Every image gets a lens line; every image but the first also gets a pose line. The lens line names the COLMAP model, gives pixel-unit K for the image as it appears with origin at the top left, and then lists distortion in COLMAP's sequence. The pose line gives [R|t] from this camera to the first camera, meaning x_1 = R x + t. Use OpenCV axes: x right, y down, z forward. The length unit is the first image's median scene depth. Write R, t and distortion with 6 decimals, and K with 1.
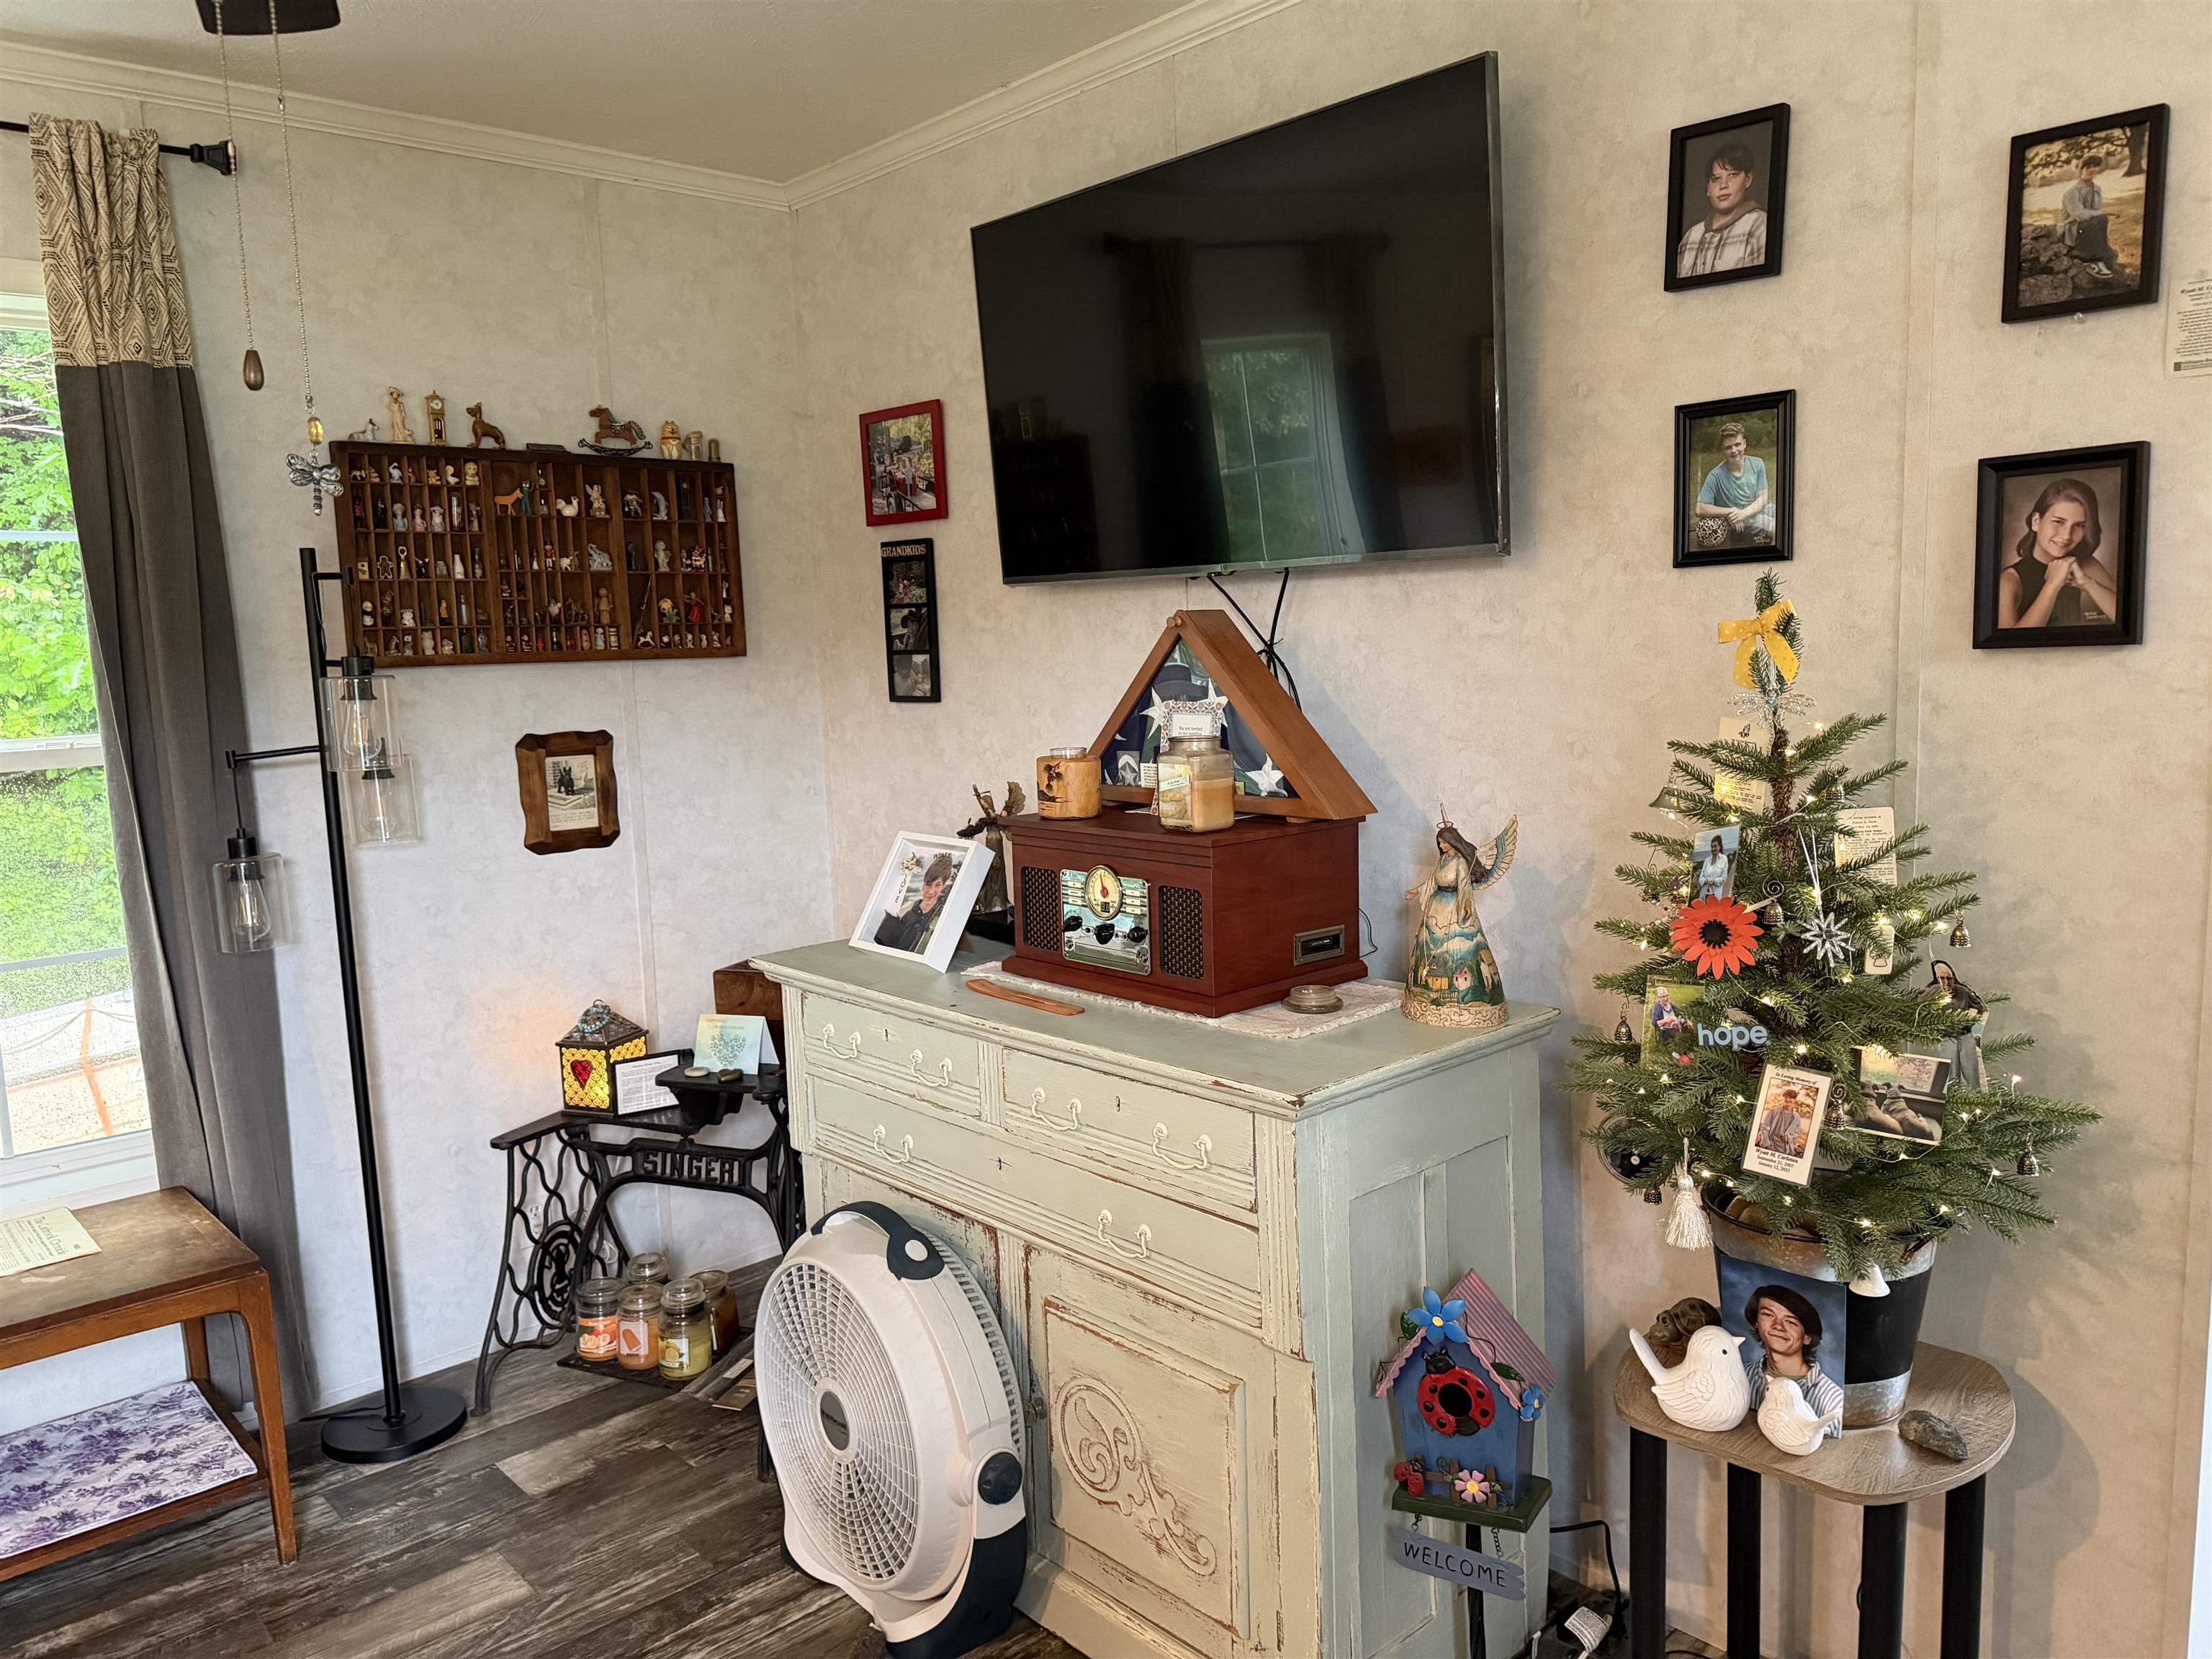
lens RADIAL K [[1550.6, 0, 1094.8], [0, 1550.6, 839.0], [0, 0, 1]] dist [0.041096, -0.053764]
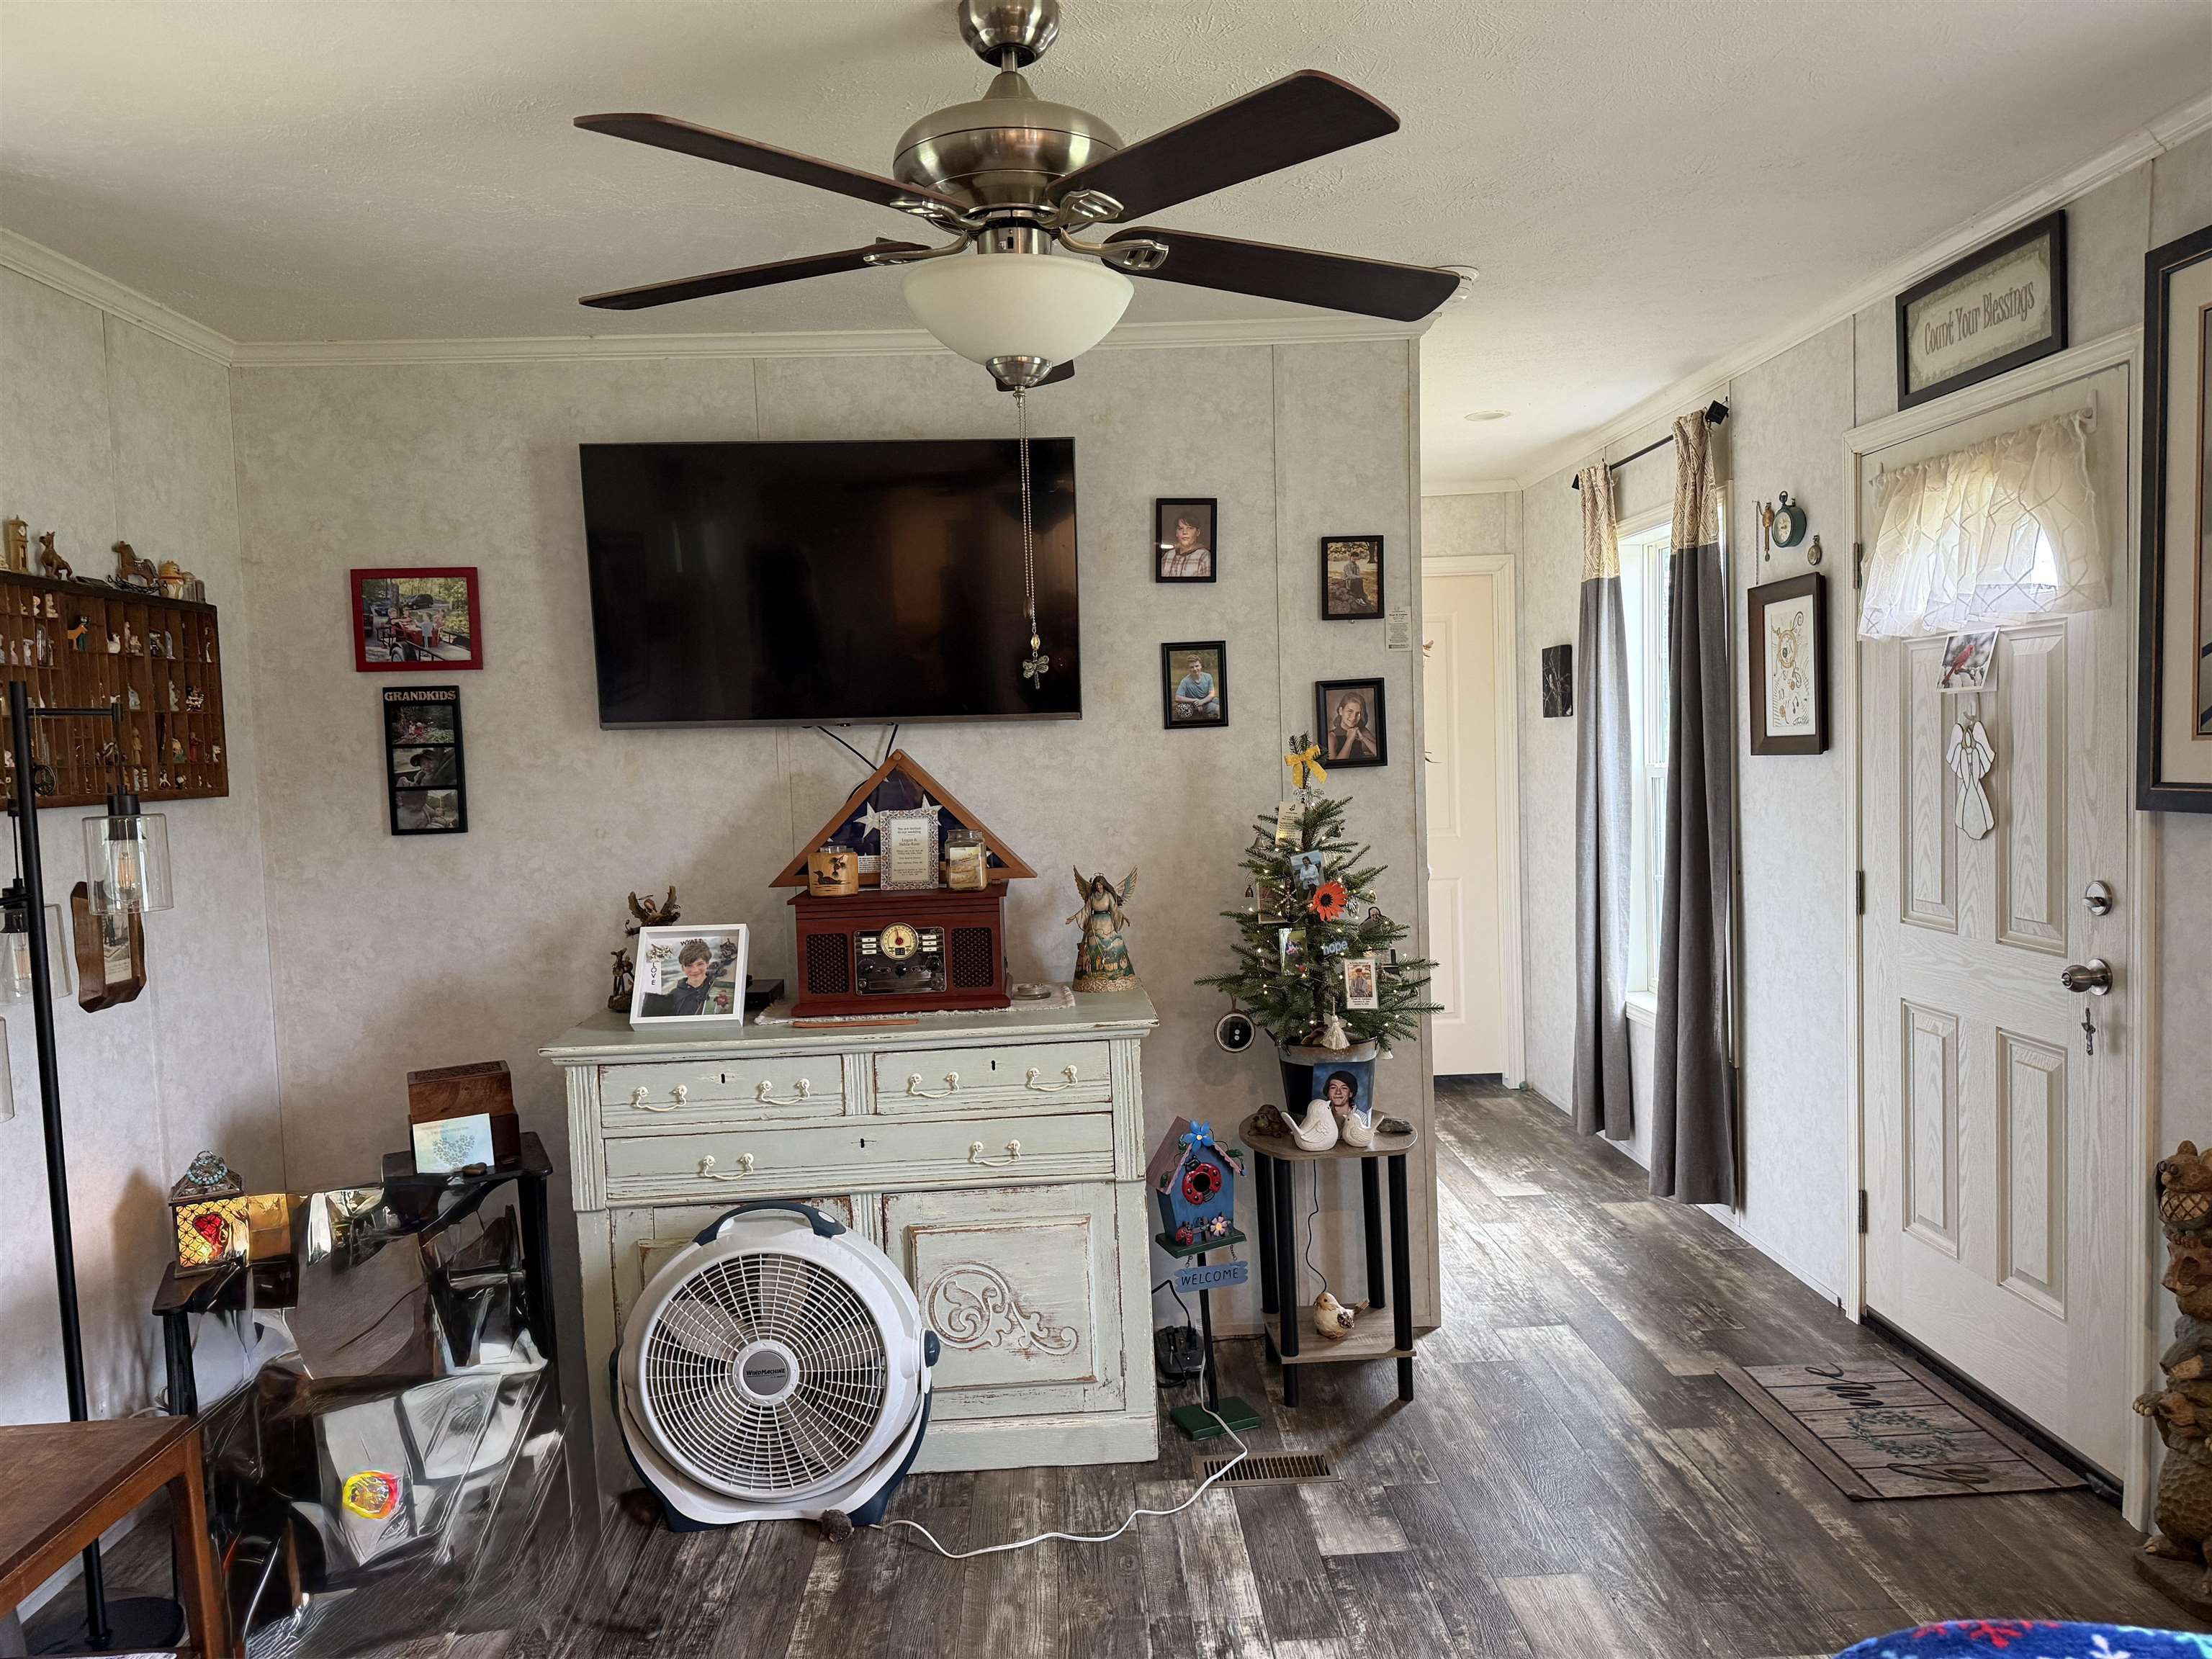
lens RADIAL K [[1541.9, 0, 1103.4], [0, 1541.9, 837.3], [0, 0, 1]] dist [0.129519, -0.191068]
pose [[0.646957, -0.038208, 0.761569, -1.265345], [0.112989, 0.992522, -0.046190, 0.034926], [-0.754109, 0.115932, 0.646436, -0.128648]]
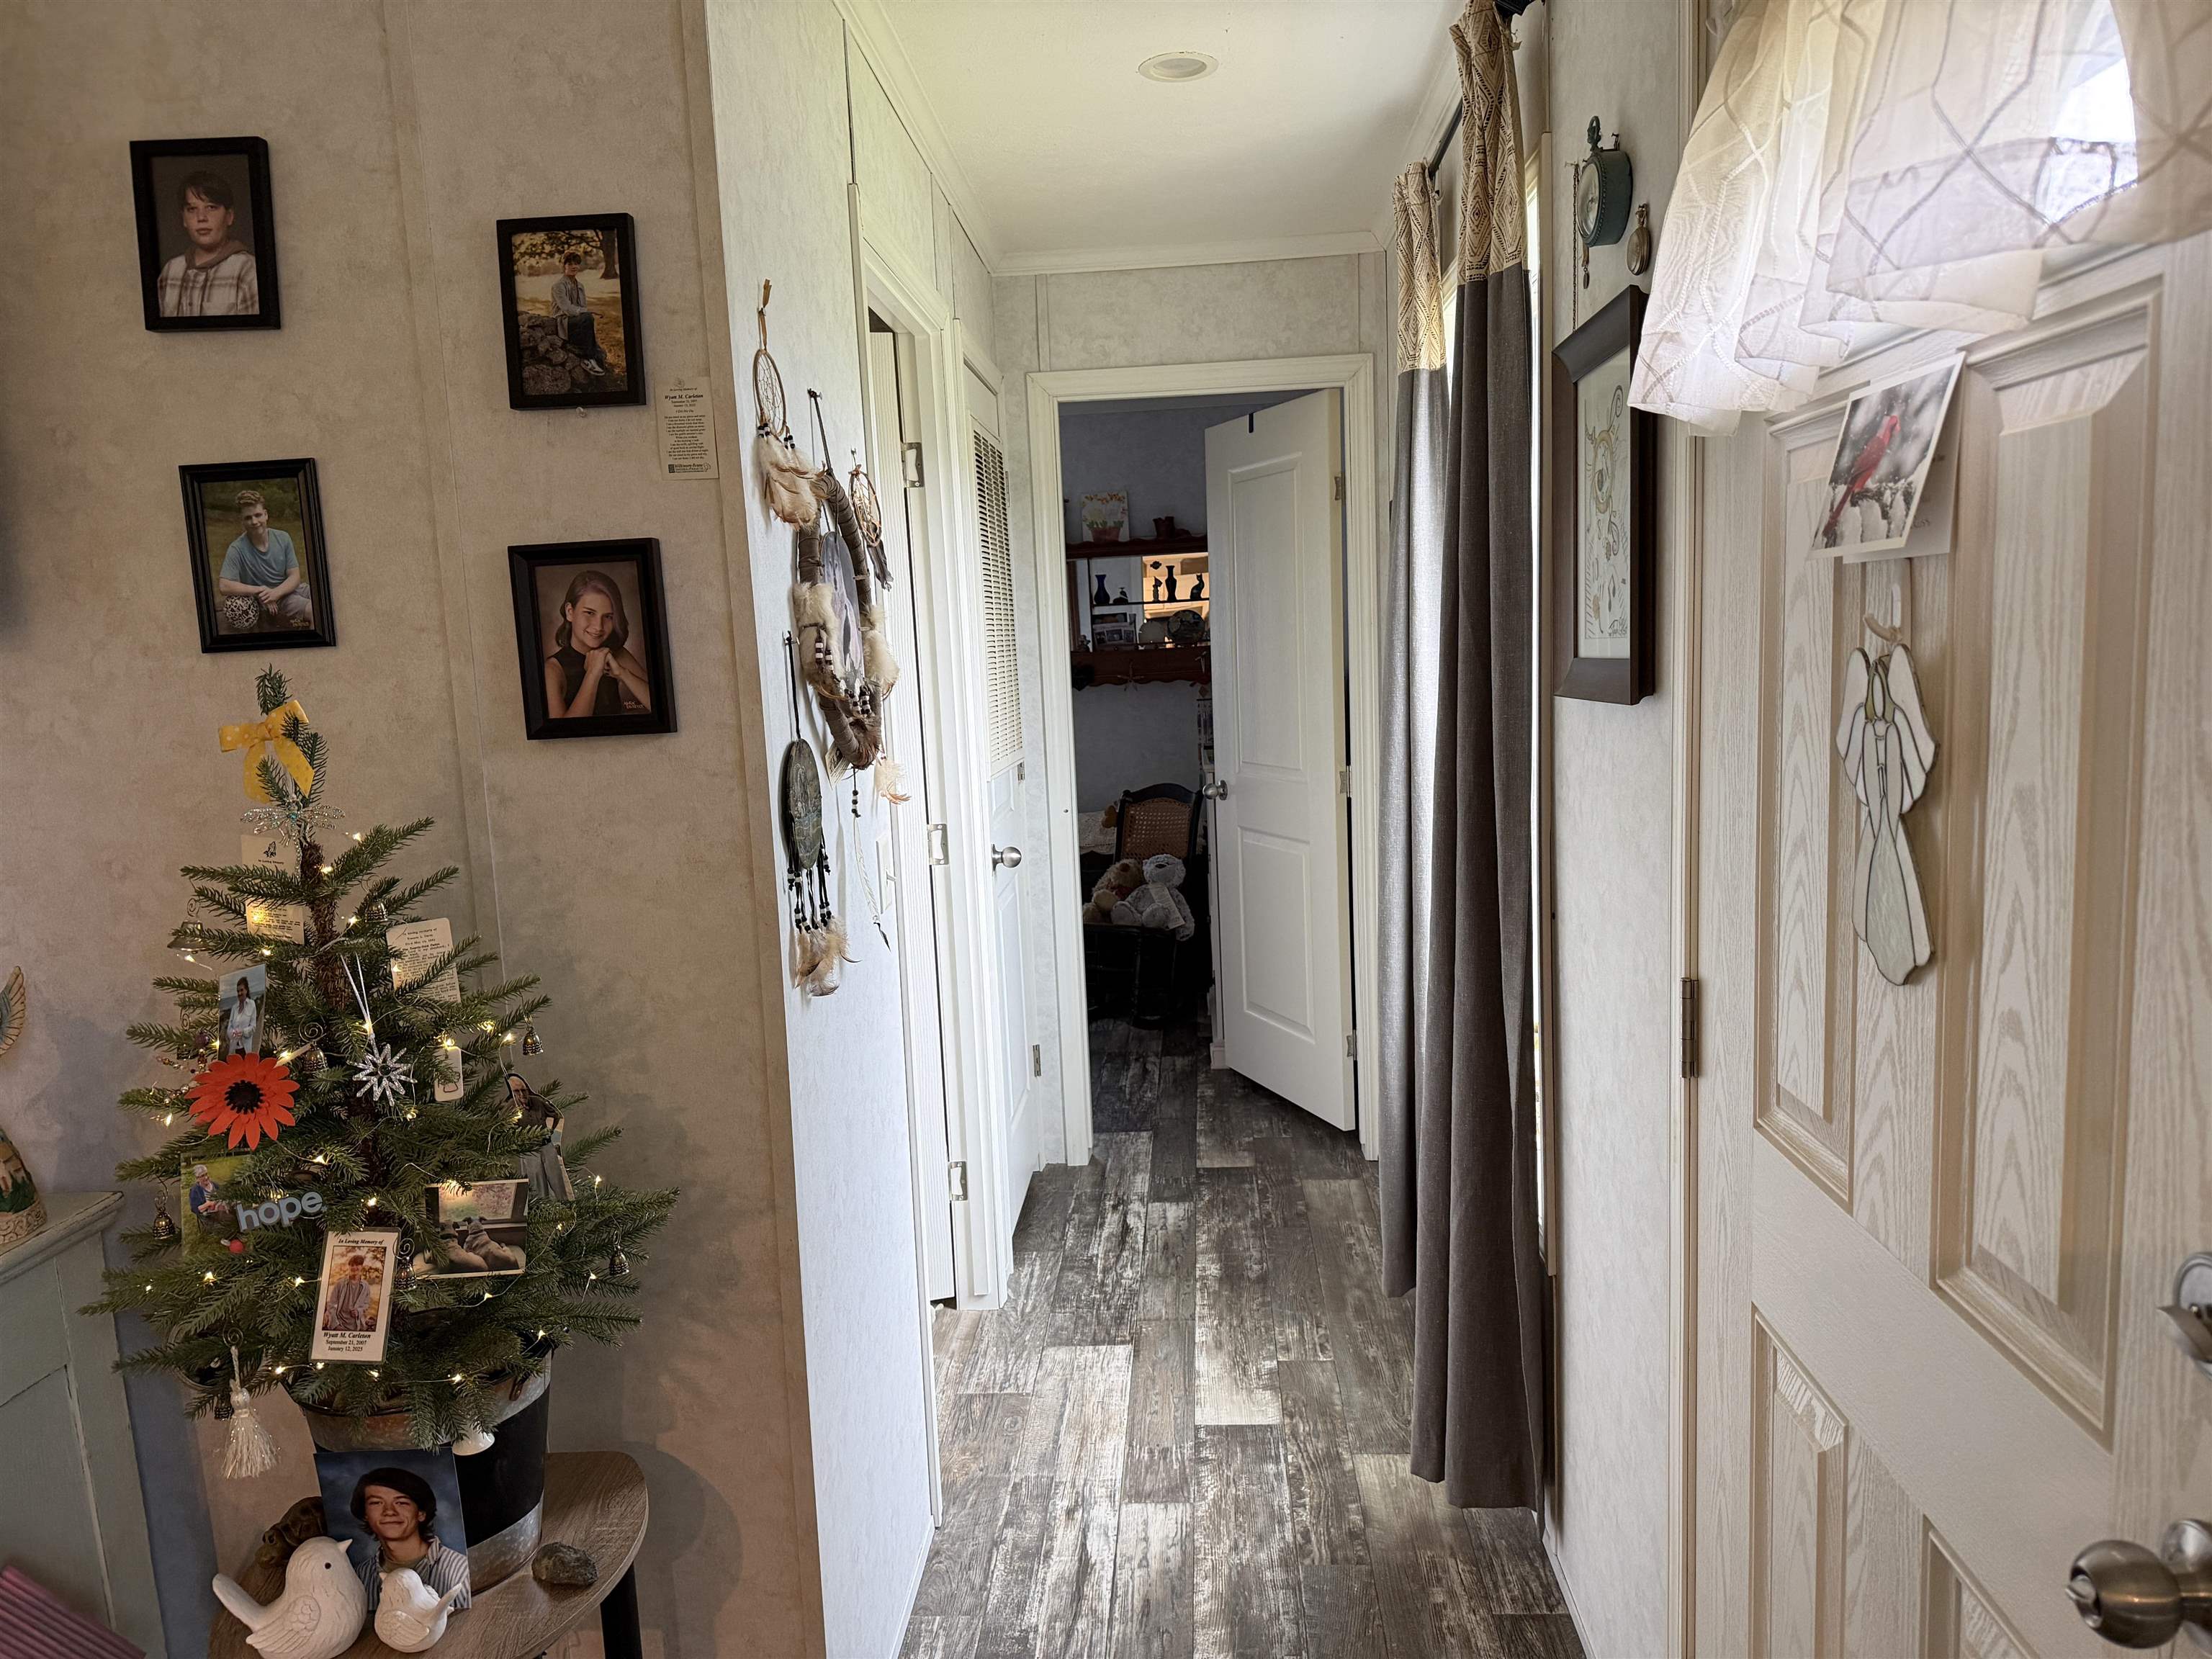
lens RADIAL K [[1546.3, 0, 1111.5], [0, 1546.3, 846.3], [0, 0, 1]] dist [0.034074, -0.046243]
pose [[0.715653, -0.094579, 0.692023, 0.148344], [0.109750, 0.993709, 0.022313, -0.037896], [-0.689780, 0.059981, 0.721531, 0.051753]]
